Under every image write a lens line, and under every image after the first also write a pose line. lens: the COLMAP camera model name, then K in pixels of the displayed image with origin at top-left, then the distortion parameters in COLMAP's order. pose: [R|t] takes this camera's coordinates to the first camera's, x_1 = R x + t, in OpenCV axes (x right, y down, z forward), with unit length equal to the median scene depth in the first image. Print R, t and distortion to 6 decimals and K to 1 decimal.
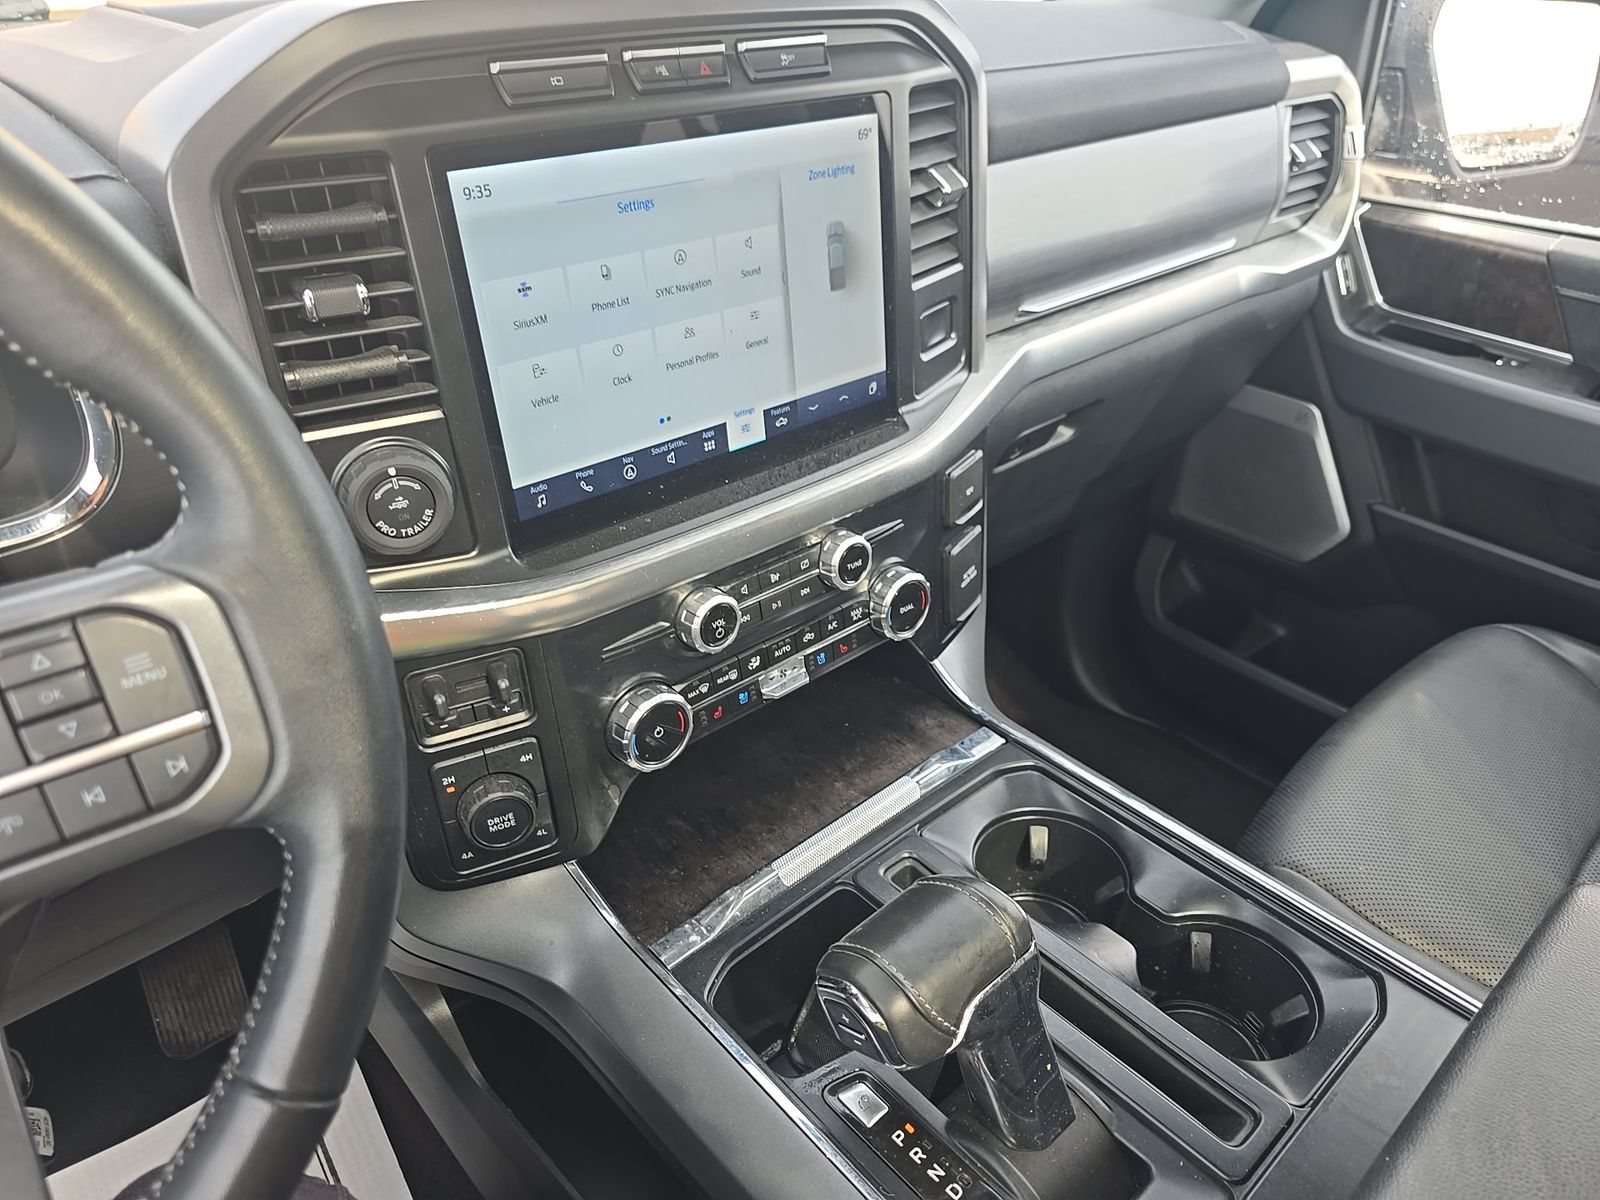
lens RADIAL K [[1095.8, 0, 795.0], [0, 1095.8, 600.7], [0, 0, 1]] dist [0.060575, -0.050144]
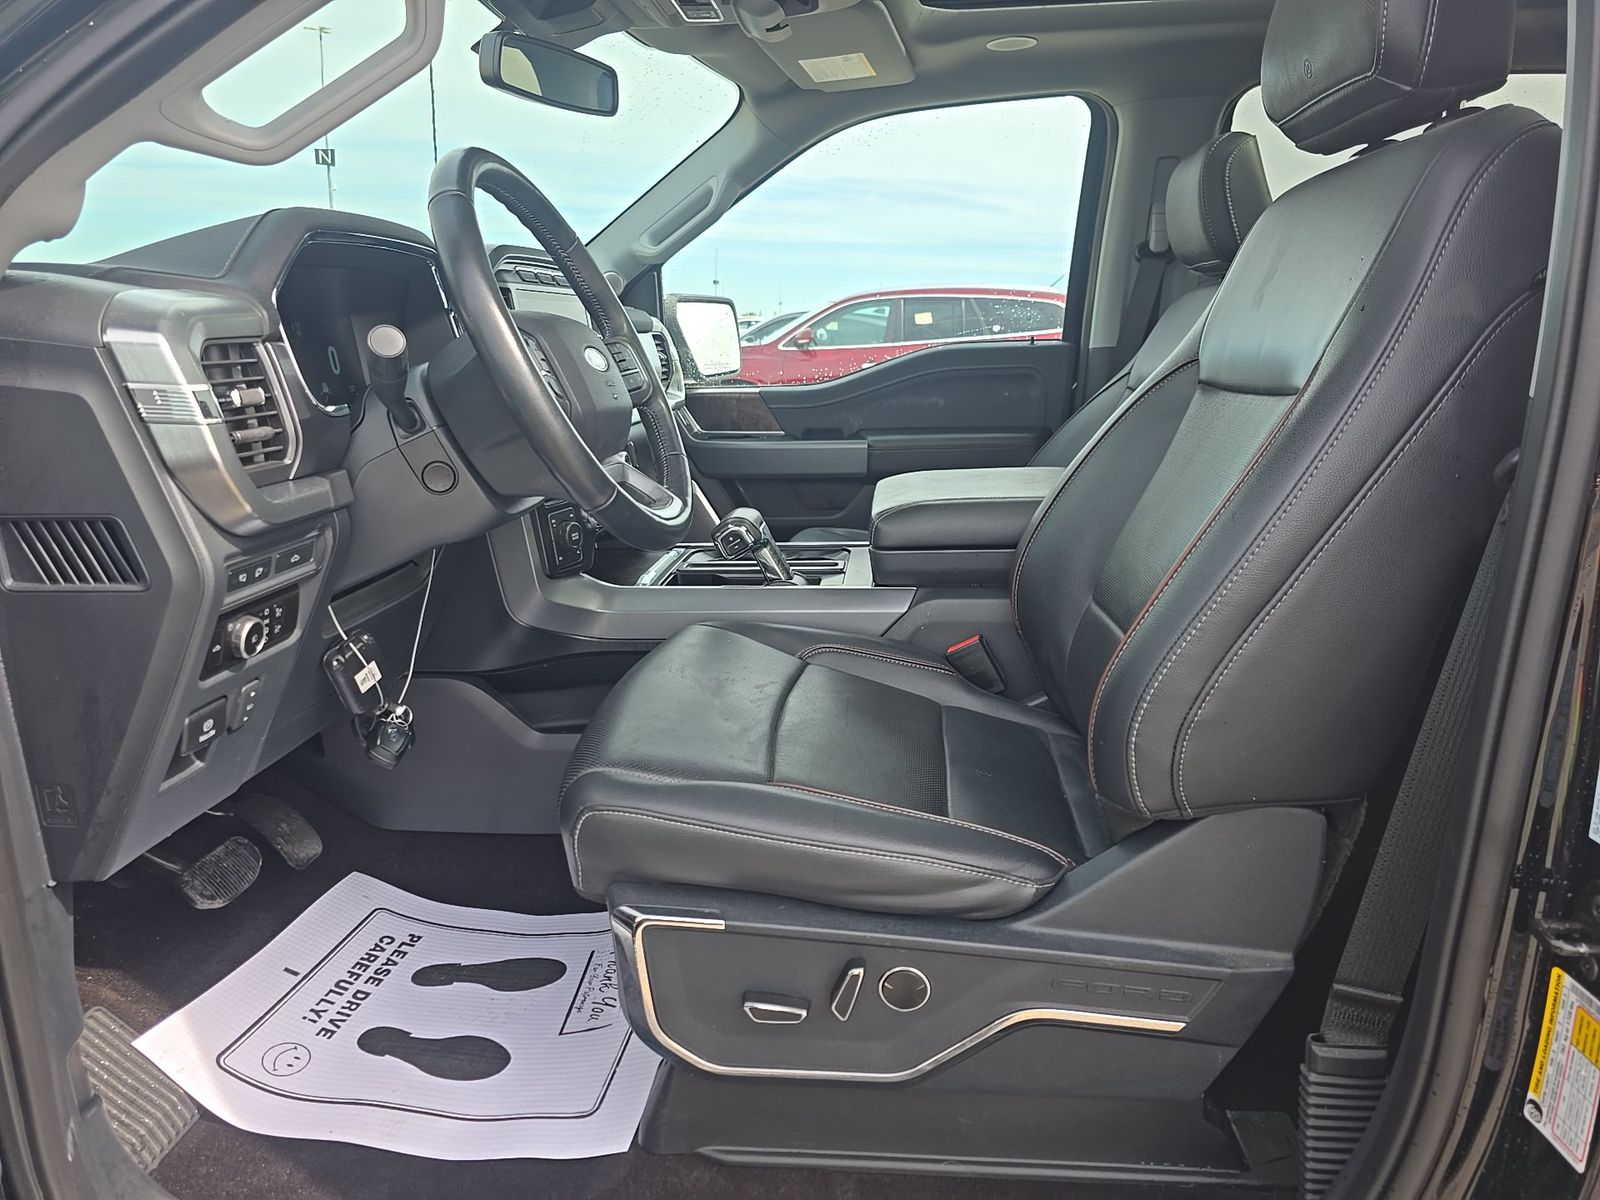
lens RADIAL K [[1095.8, 0, 795.0], [0, 1095.8, 600.7], [0, 0, 1]] dist [0.060575, -0.050144]
pose [[0.730845, -0.192539, 0.654824, -0.876778], [0.403556, 0.895628, -0.187064, 0.557390], [-0.550461, 0.400973, 0.732266, -0.578239]]
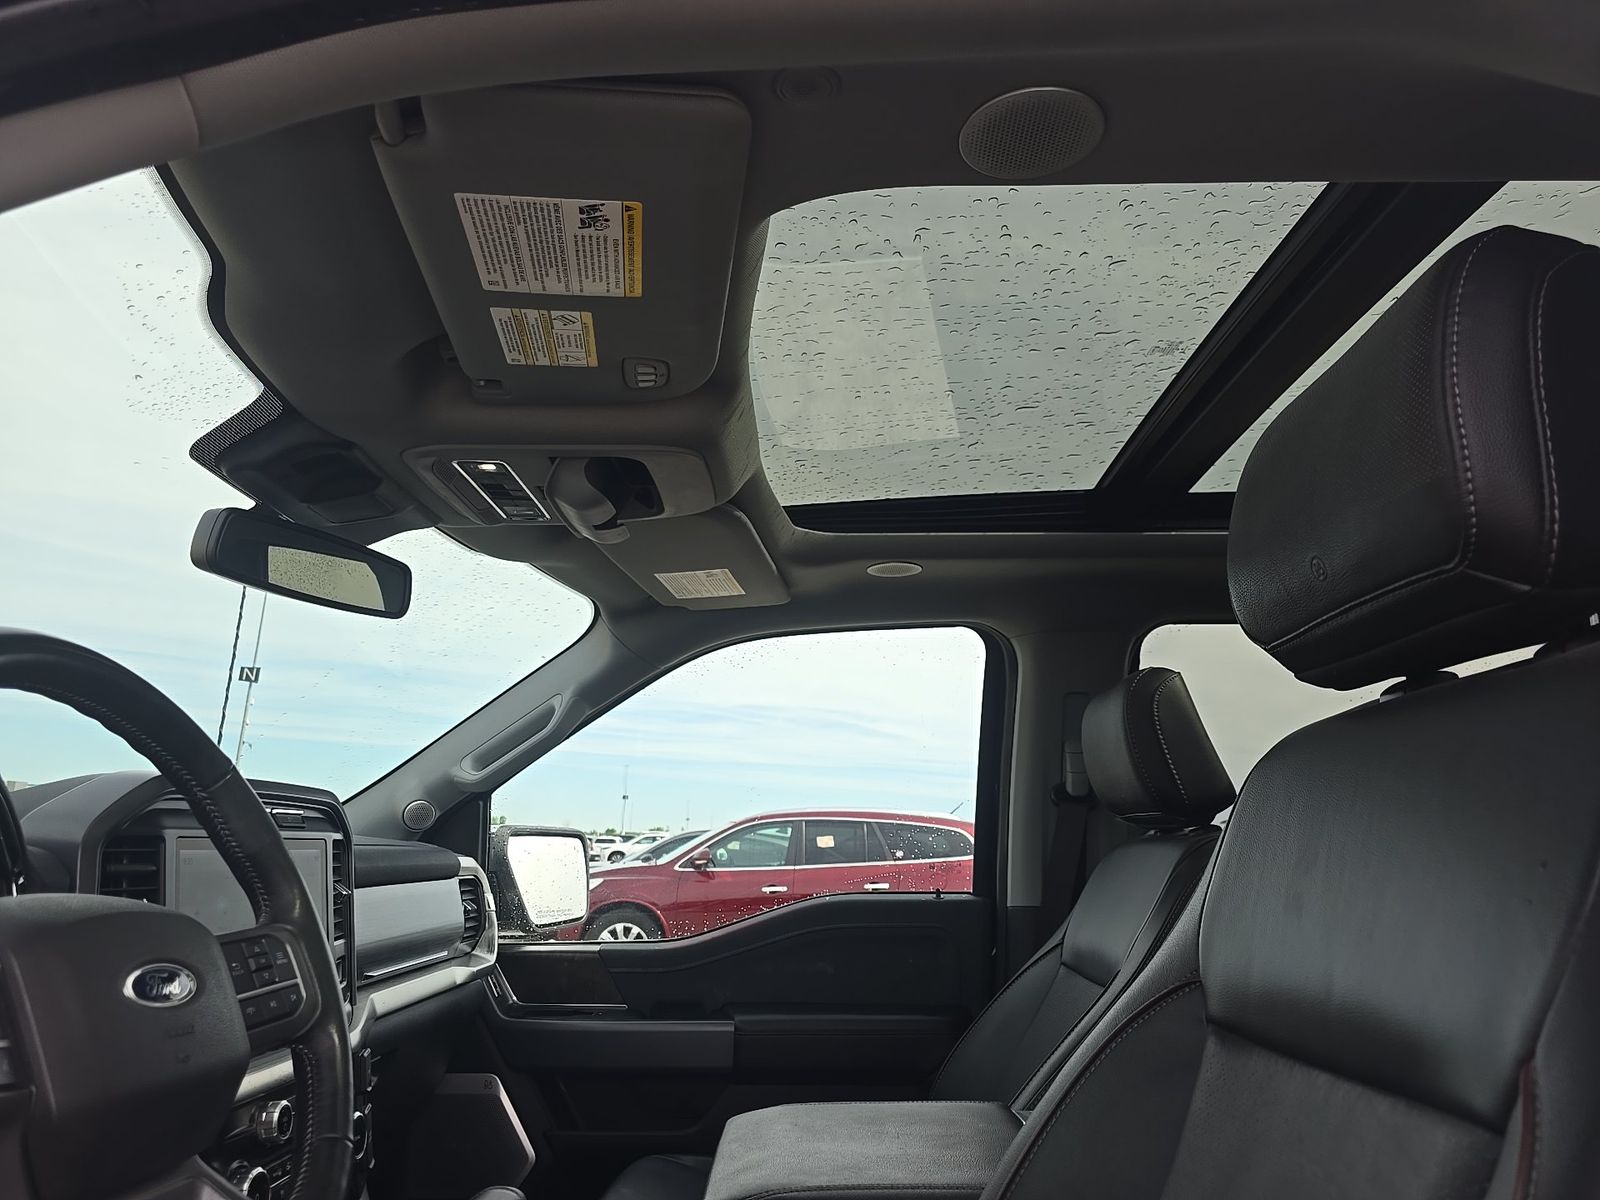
lens RADIAL K [[1095.8, 0, 795.0], [0, 1095.8, 600.7], [0, 0, 1]] dist [0.060575, -0.050144]
pose [[0.673017, 0.146168, 0.725040, -0.517291], [0.416815, 0.734837, -0.535051, 0.382861], [-0.610994, 0.662306, 0.433633, -0.388792]]
